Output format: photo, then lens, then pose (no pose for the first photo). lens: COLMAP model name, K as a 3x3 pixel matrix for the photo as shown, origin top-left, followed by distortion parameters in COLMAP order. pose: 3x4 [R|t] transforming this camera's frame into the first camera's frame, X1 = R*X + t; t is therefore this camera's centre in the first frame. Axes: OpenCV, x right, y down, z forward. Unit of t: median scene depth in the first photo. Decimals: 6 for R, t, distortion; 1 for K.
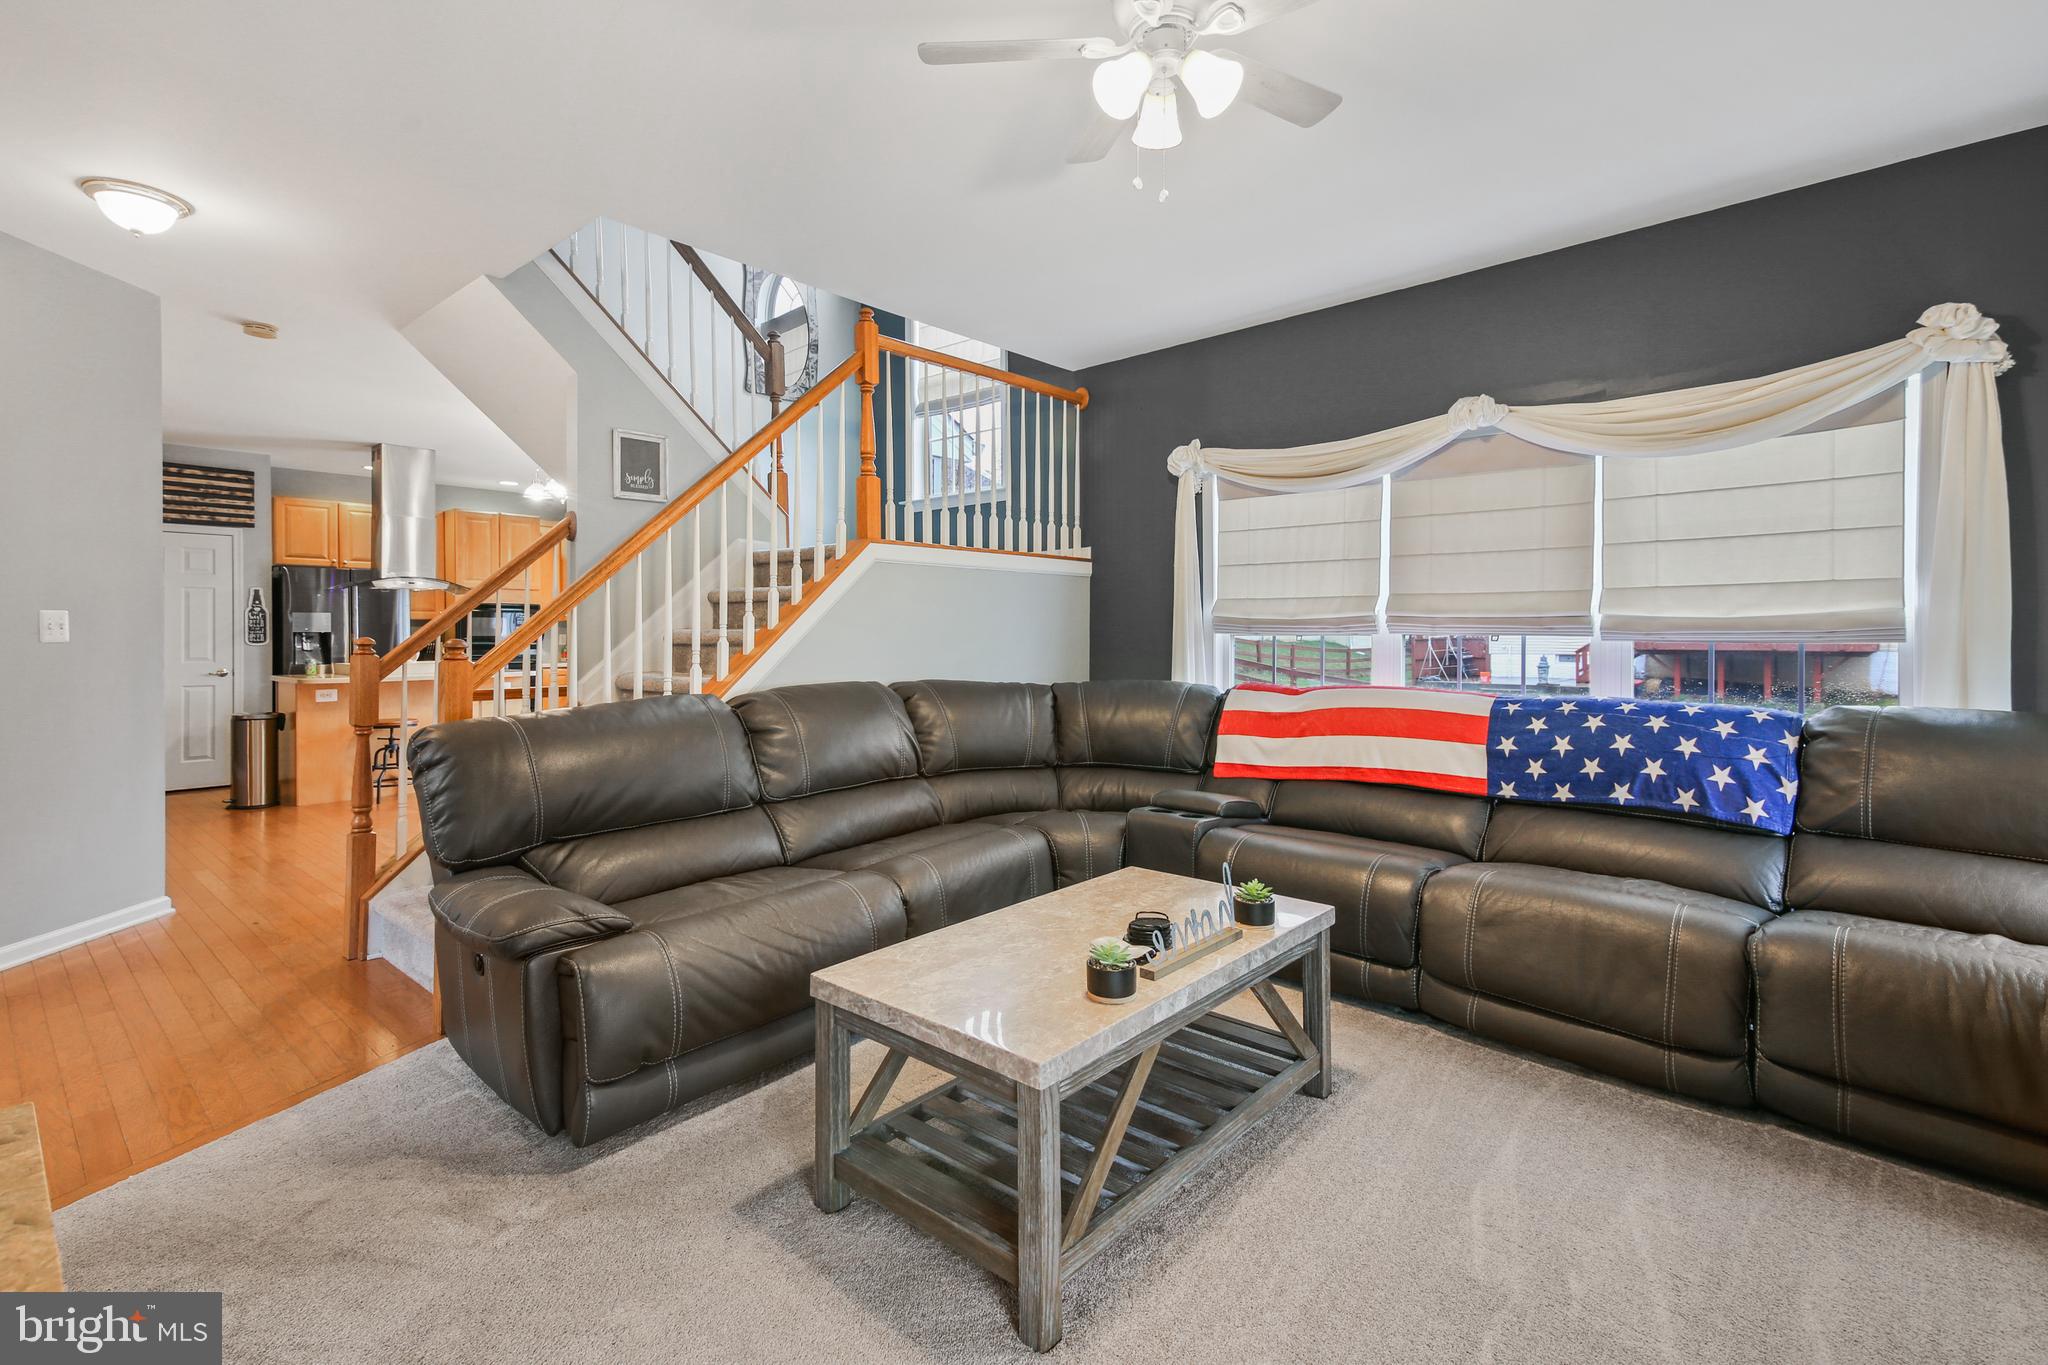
lens RADIAL K [[934.9, 0, 1021.9], [0, 934.9, 638.6], [0, 0, 1]] dist [0.034468, 0.000058]
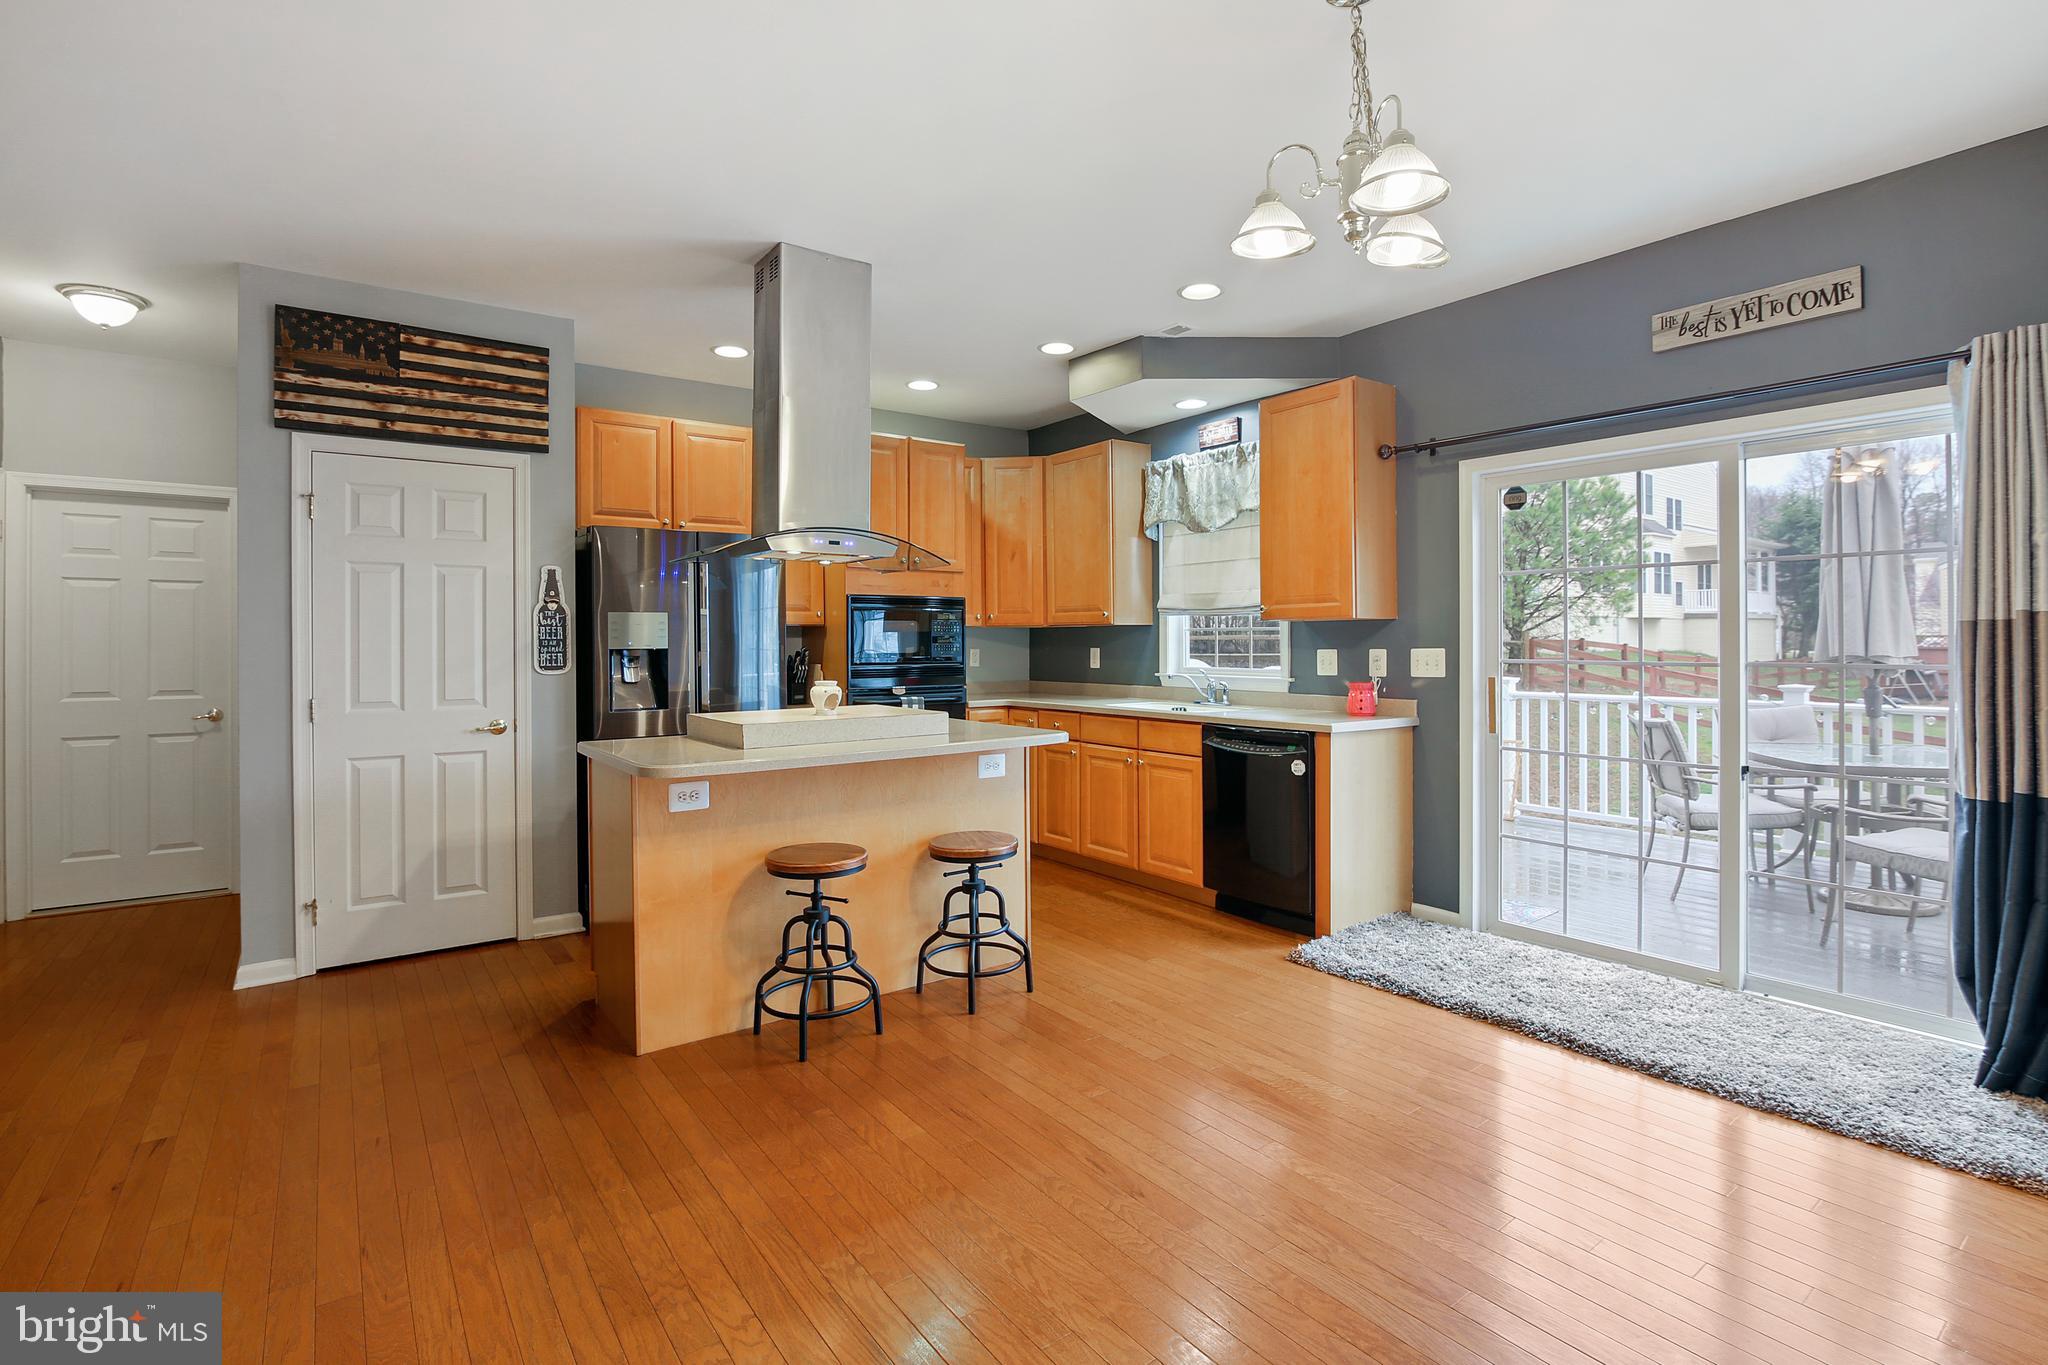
lens RADIAL K [[954.6, 0, 1030.6], [0, 954.6, 642.2], [0, 0, 1]] dist [-0.010845, -0.000162]
pose [[0.979517, -0.005016, -0.201301, -0.435843], [0.004381, 0.999984, -0.003599, -0.007937], [0.201316, 0.002643, 0.979523, 0.538073]]
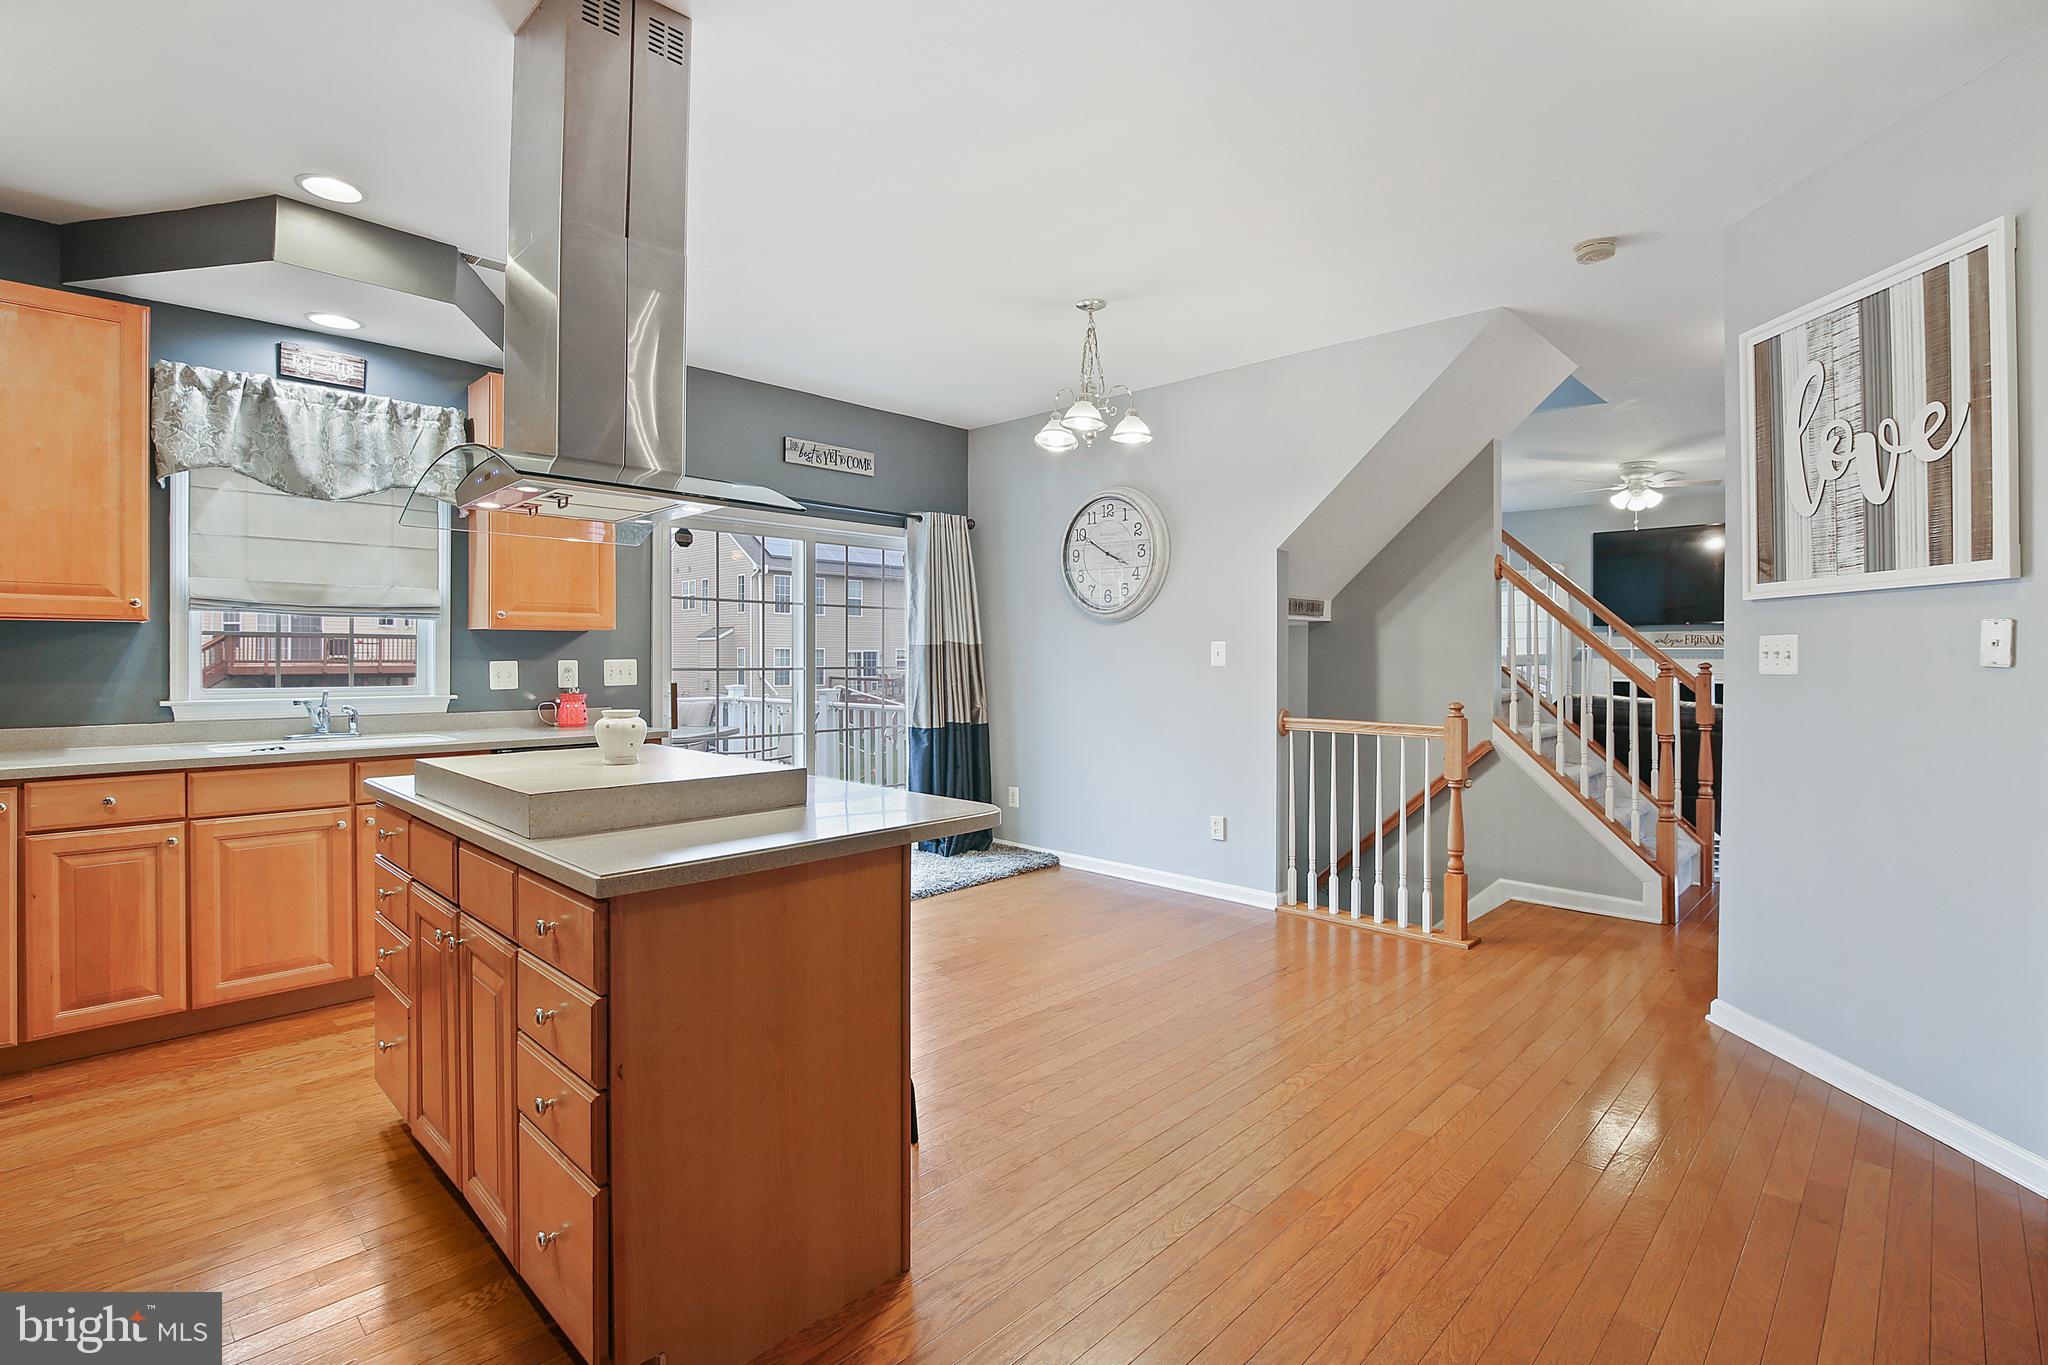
lens RADIAL K [[954.6, 0, 1030.6], [0, 954.6, 642.2], [0, 0, 1]] dist [-0.010845, -0.000162]
pose [[0.047266, 0.013251, 0.998794, -0.901643], [0.002098, 0.999908, -0.013365, -0.007522], [-0.998880, 0.002728, 0.047234, 0.830119]]
